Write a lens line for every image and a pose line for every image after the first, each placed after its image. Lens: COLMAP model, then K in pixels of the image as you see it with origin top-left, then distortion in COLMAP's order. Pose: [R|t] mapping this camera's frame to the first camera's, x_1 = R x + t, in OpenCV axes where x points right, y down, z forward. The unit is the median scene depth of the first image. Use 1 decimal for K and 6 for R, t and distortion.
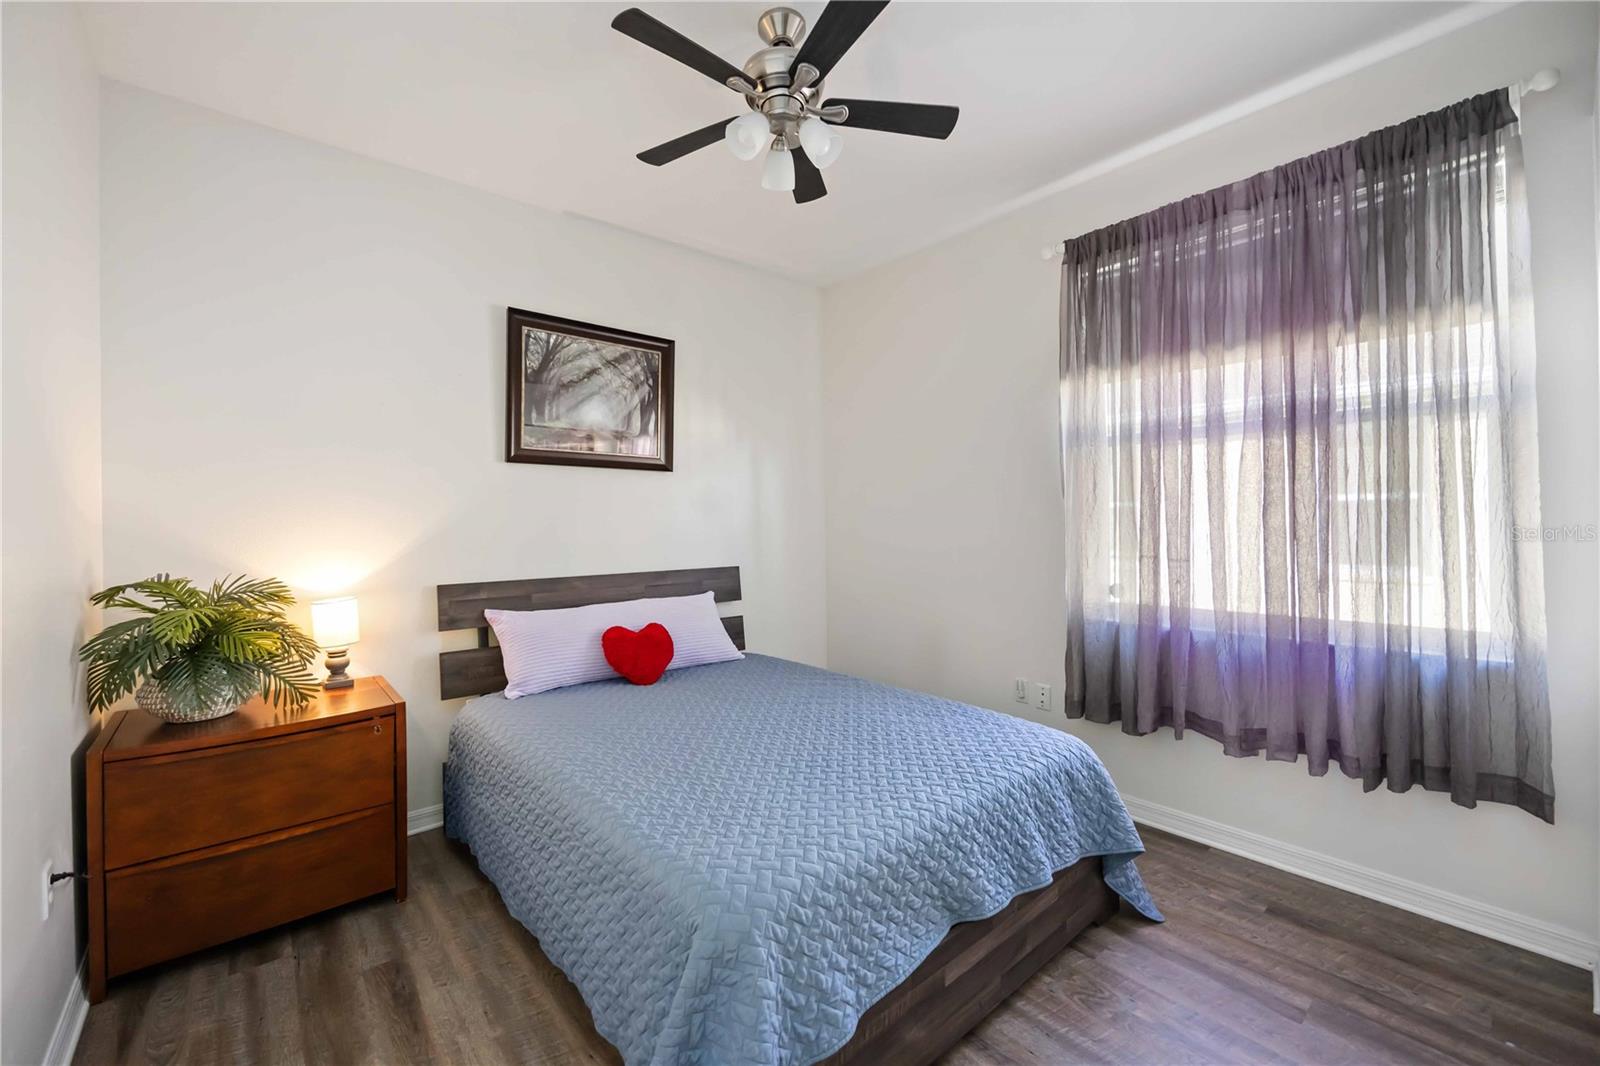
lens RADIAL K [[648.6, 0, 789.9], [0, 648.6, 522.6], [0, 0, 1]] dist [-0.001922, -0.000772]
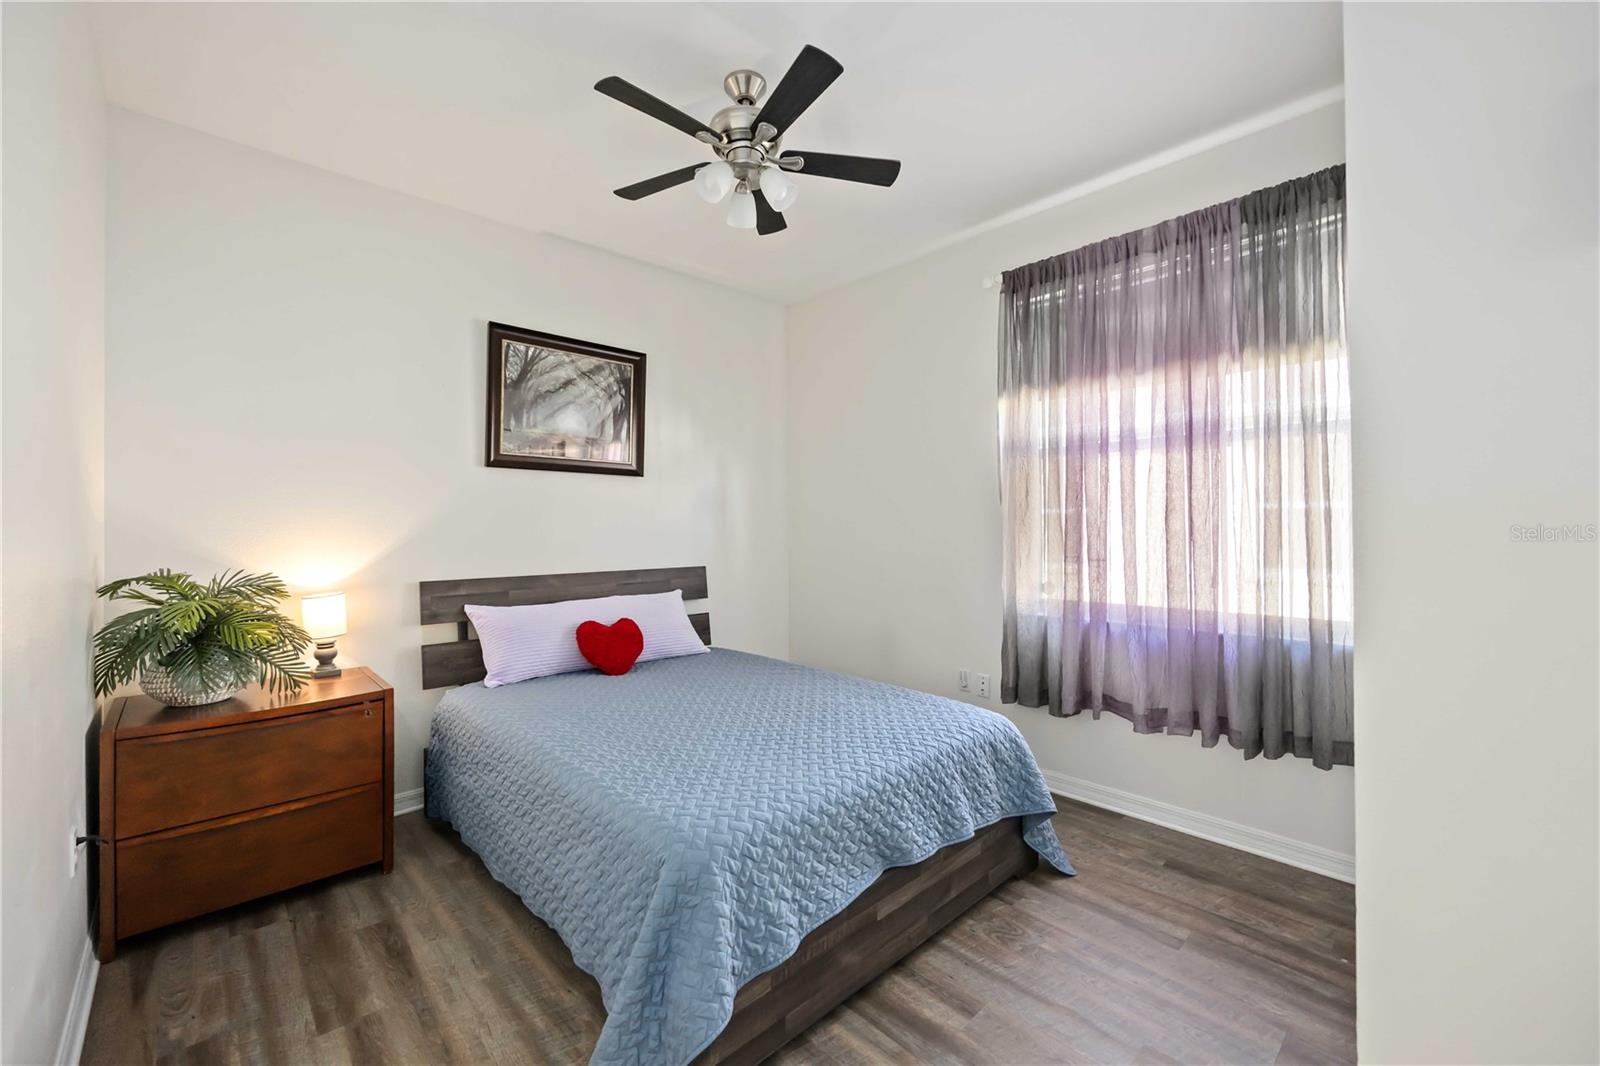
lens RADIAL K [[648.6, 0, 789.9], [0, 648.6, 522.6], [0, 0, 1]] dist [-0.001922, -0.000772]
pose [[0.998887, 0.006057, 0.046768, 0.017089], [-0.005743, 0.999960, -0.006854, 0.004584], [-0.046807, 0.006577, 0.998882, -0.125798]]
